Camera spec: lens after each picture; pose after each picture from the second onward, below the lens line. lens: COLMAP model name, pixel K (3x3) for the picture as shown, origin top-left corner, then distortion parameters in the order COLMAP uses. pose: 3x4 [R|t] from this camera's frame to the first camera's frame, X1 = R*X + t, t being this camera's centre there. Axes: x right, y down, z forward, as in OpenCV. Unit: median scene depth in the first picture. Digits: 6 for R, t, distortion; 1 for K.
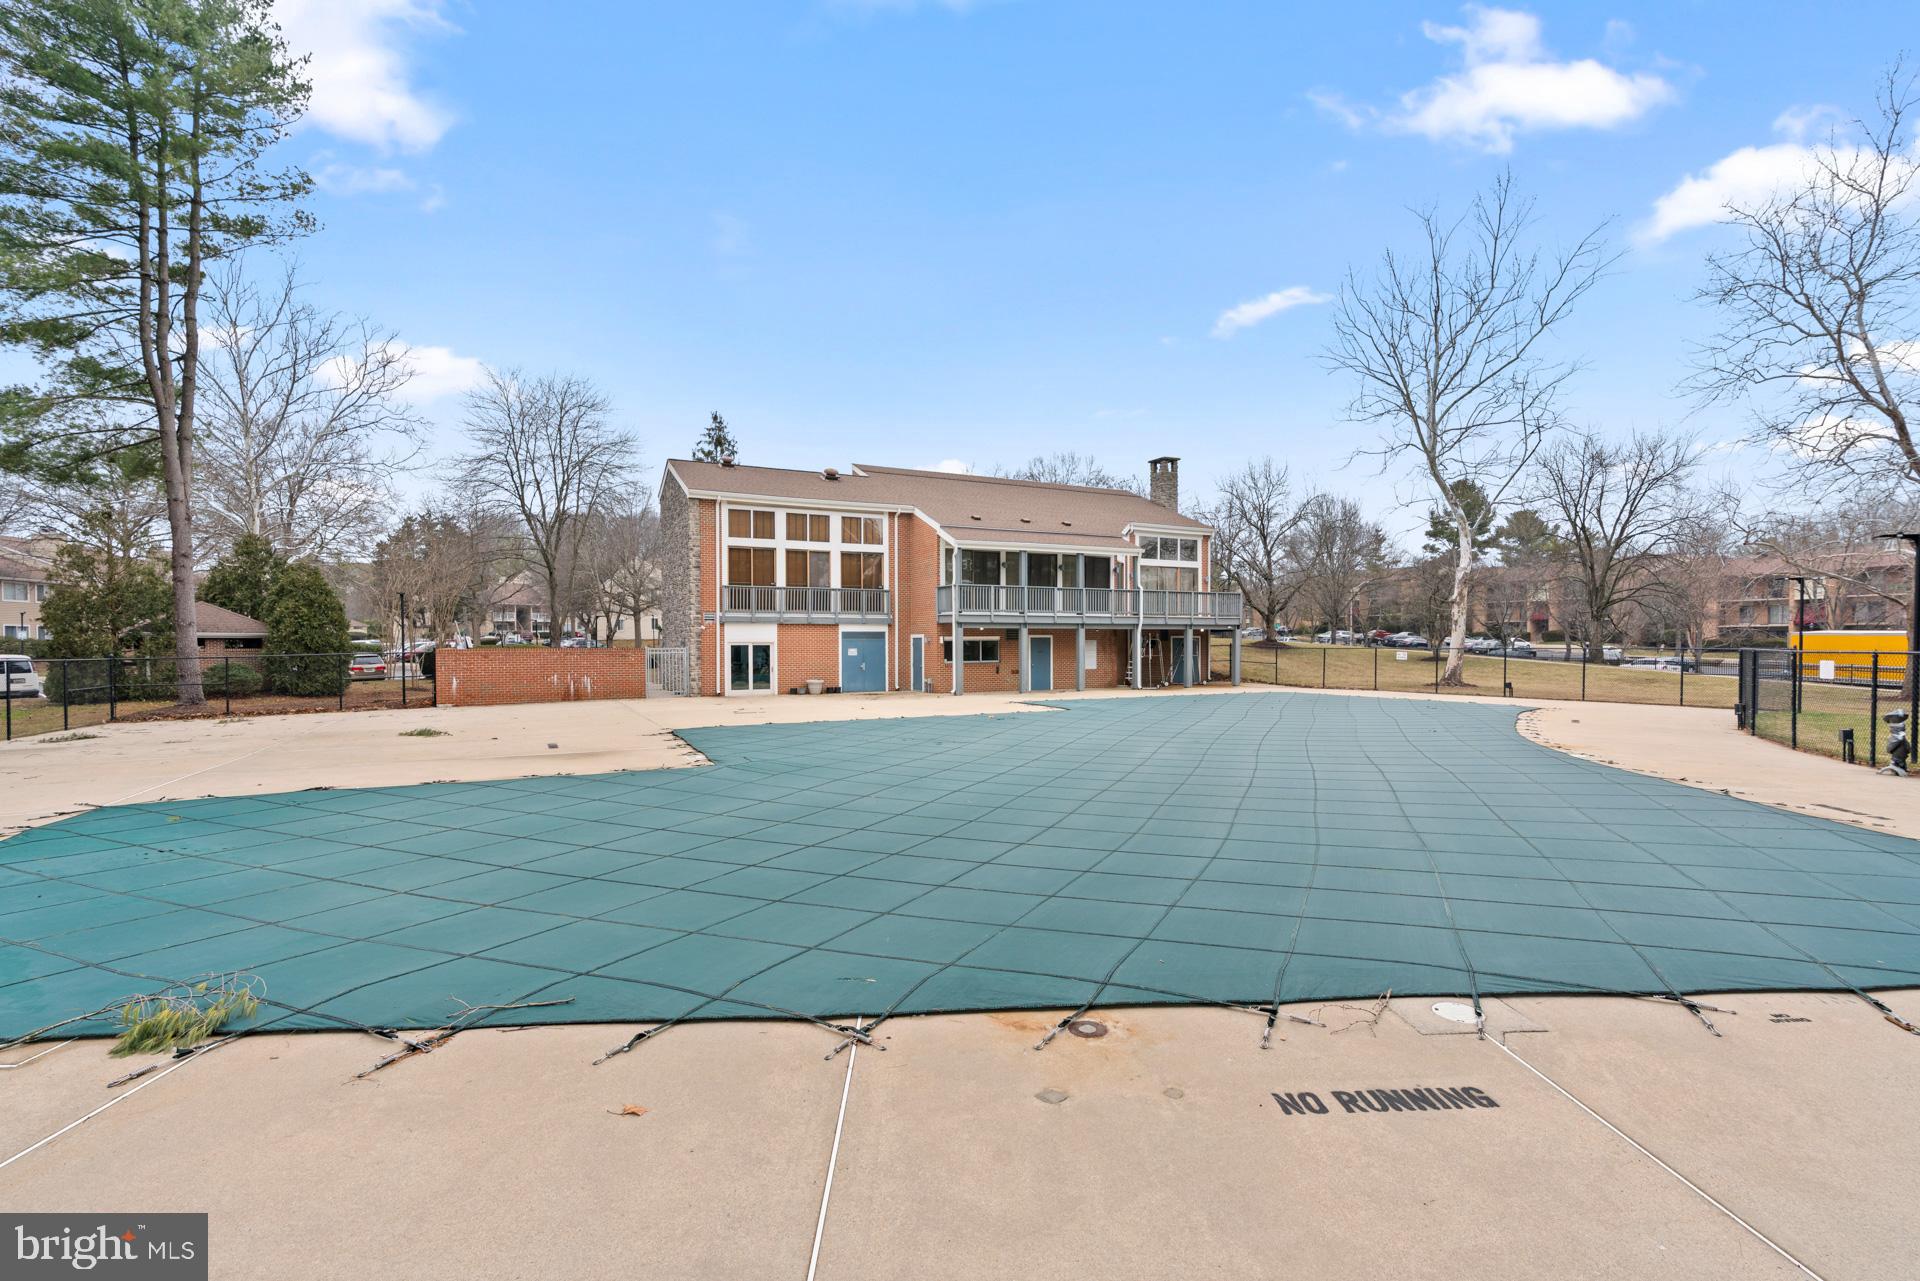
lens RADIAL K [[884.4, 0, 960.0], [0, 884.4, 640.5], [0, 0, 1]] dist [0.000519, 0.000462]
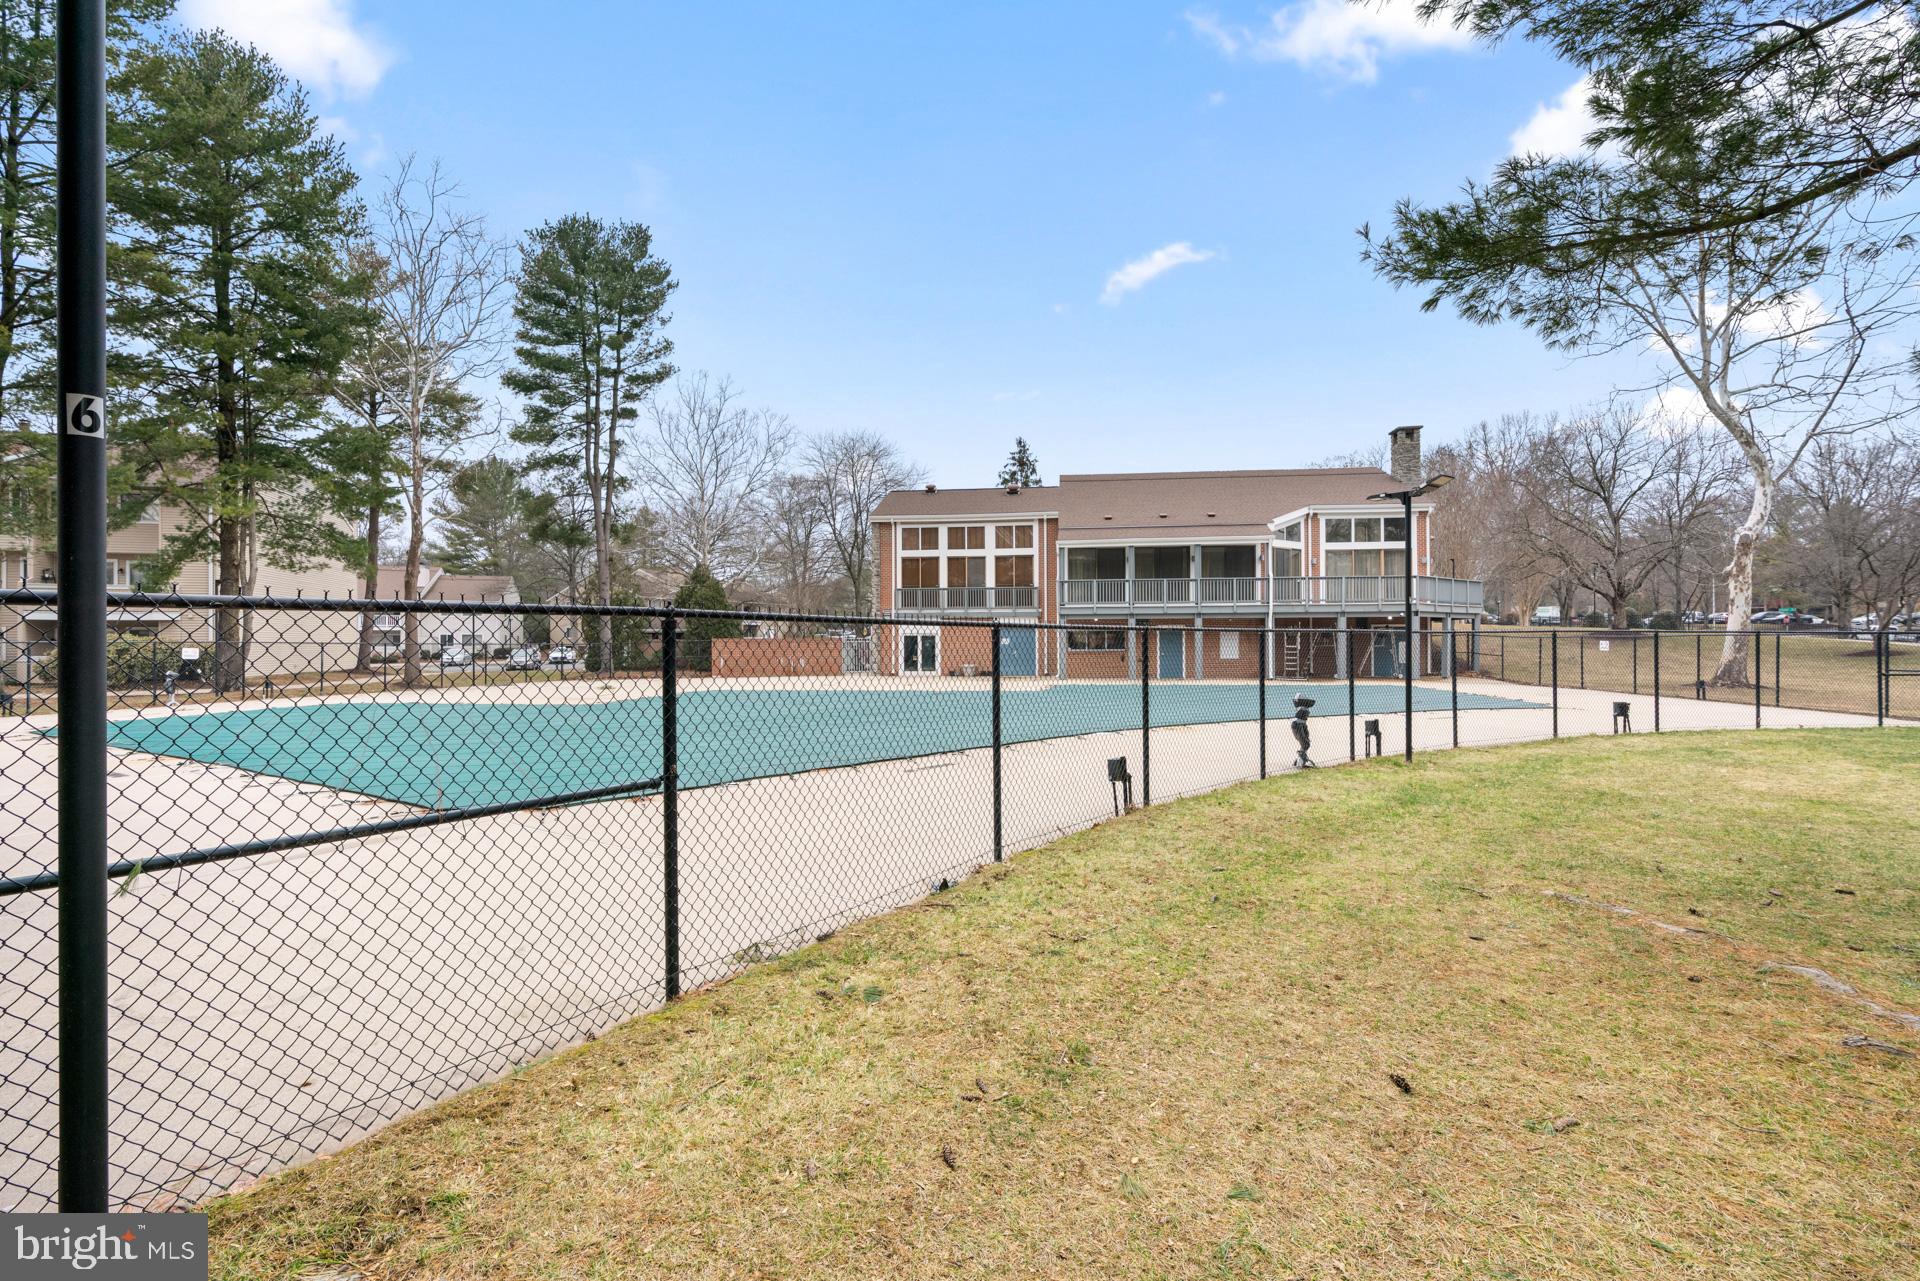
lens RADIAL K [[884.4, 0, 960.0], [0, 884.4, 640.5], [0, 0, 1]] dist [0.000519, 0.000462]
pose [[0.810649, -0.000996, -0.585531, 0.520847], [0.001315, 0.999999, 0.000119, 0.011843], [0.585530, -0.000867, 0.810650, 0.018388]]
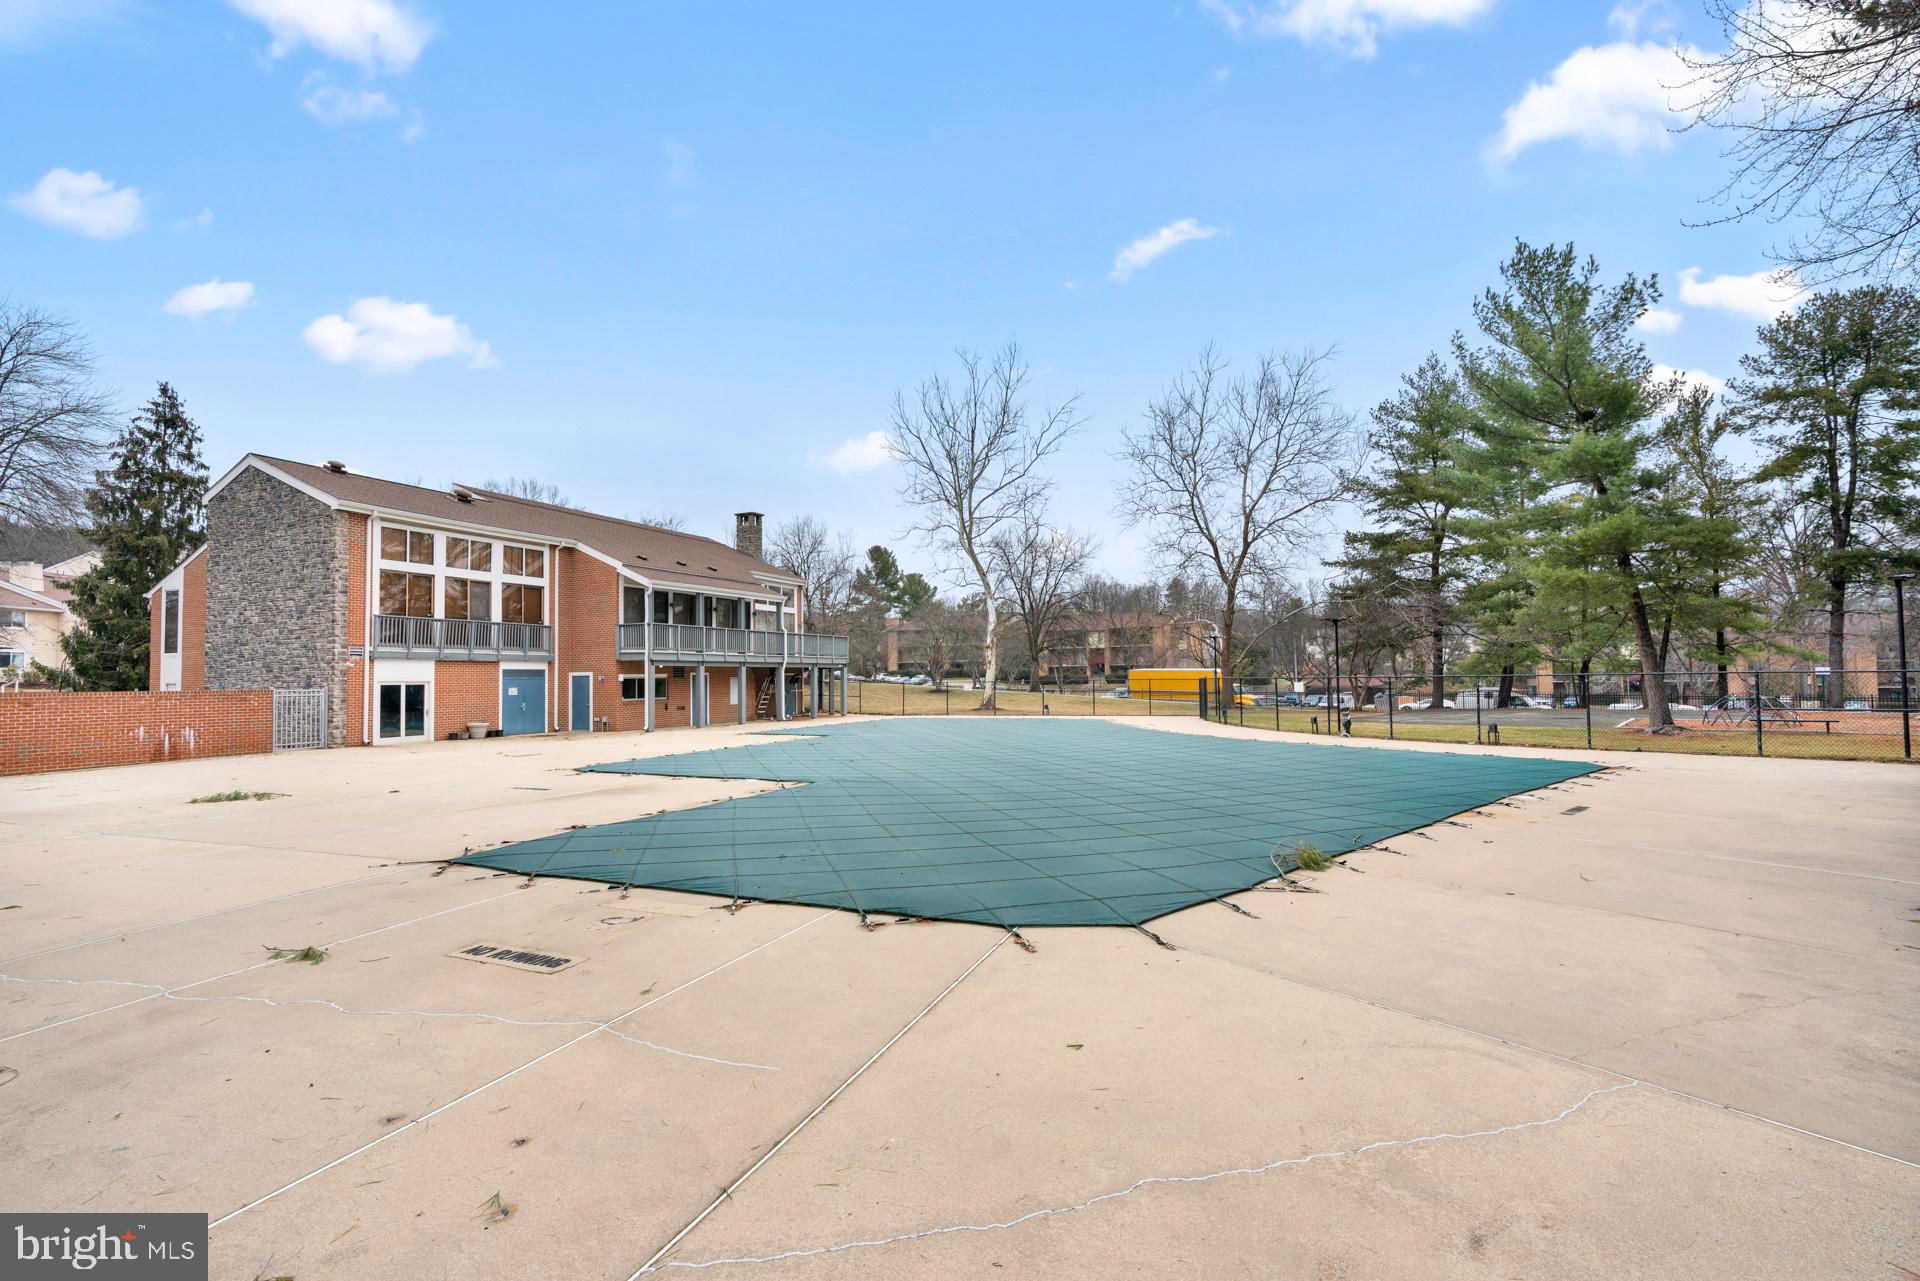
lens RADIAL K [[863.8, 0, 960.0], [0, 863.8, 640.5], [0, 0, 1]] dist [-0.002708, -0.000207]
pose [[0.779207, 0.019868, 0.626451, -0.328814], [0.008557, 0.999067, -0.042328, 0.002149], [-0.626708, 0.038343, 0.778310, -0.000295]]
